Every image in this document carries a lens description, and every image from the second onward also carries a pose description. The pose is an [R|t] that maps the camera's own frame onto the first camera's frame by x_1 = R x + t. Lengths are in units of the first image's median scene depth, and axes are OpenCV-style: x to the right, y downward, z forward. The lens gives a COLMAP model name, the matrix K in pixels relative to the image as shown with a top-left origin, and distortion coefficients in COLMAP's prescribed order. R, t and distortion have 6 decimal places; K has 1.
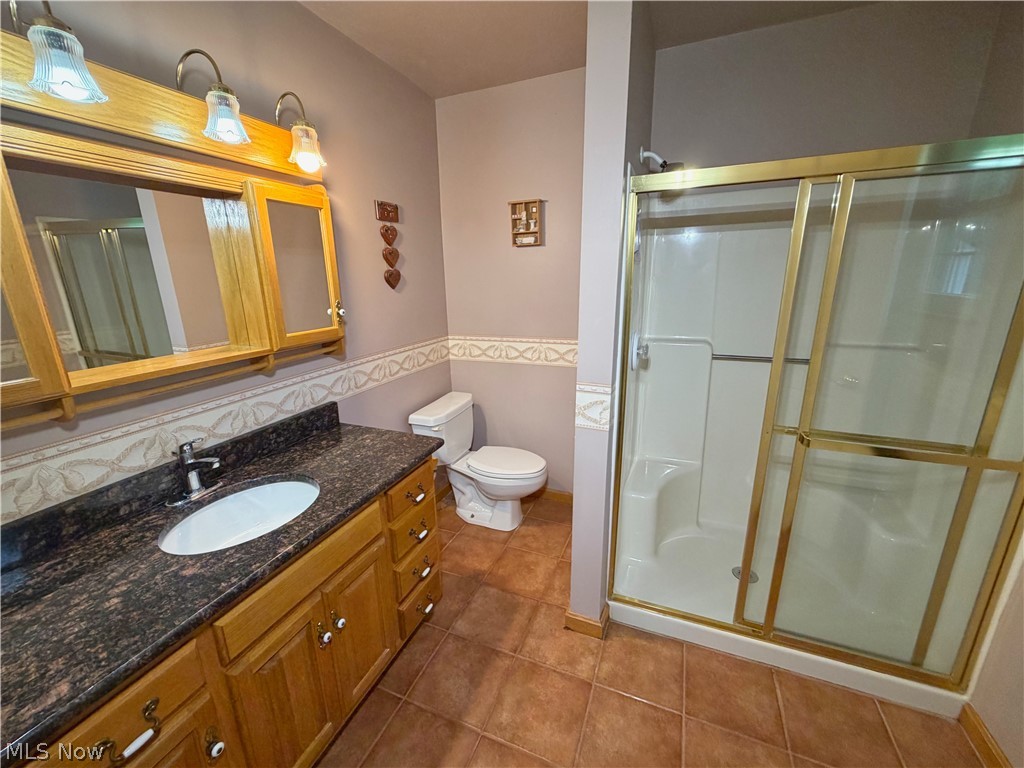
lens RADIAL K [[416.6, 0, 510.6], [0, 416.6, 386.8], [0, 0, 1]] dist [0.002577, -0.001378]
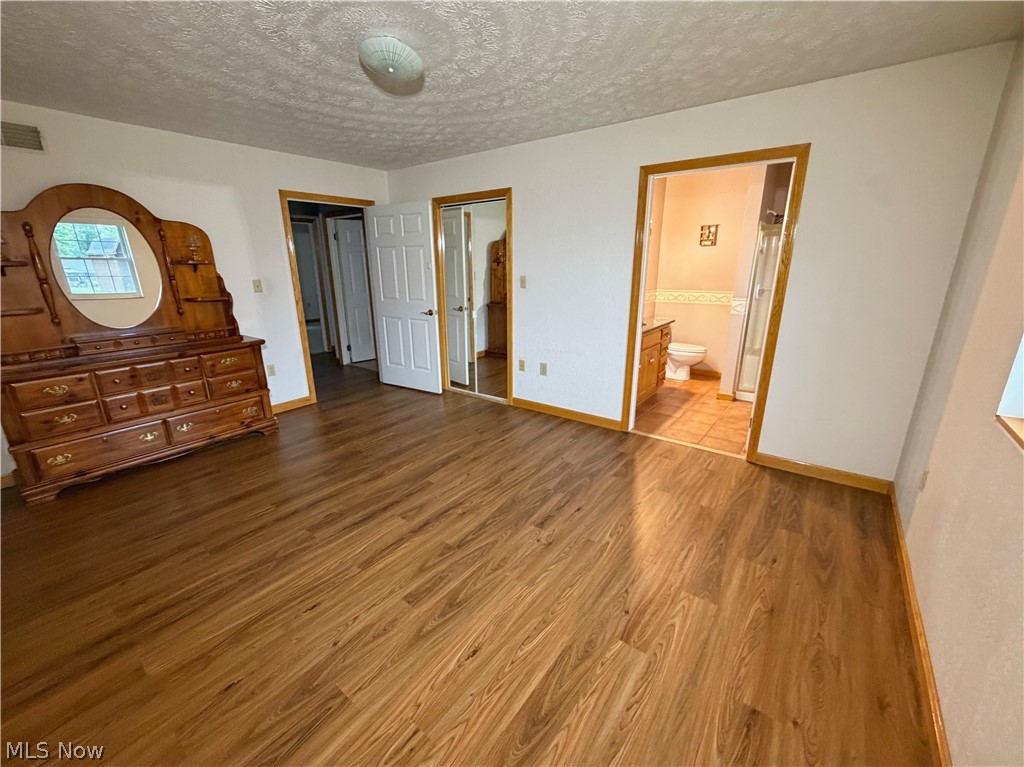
lens RADIAL K [[416.6, 0, 511.5], [0, 416.6, 382.0], [0, 0, 1]] dist [0.002577, -0.001378]
pose [[0.964774, 0.082737, -0.249730, -0.351127], [-0.077031, 0.996497, 0.032551, 0.381328], [0.251548, -0.012167, 0.967768, -1.387592]]
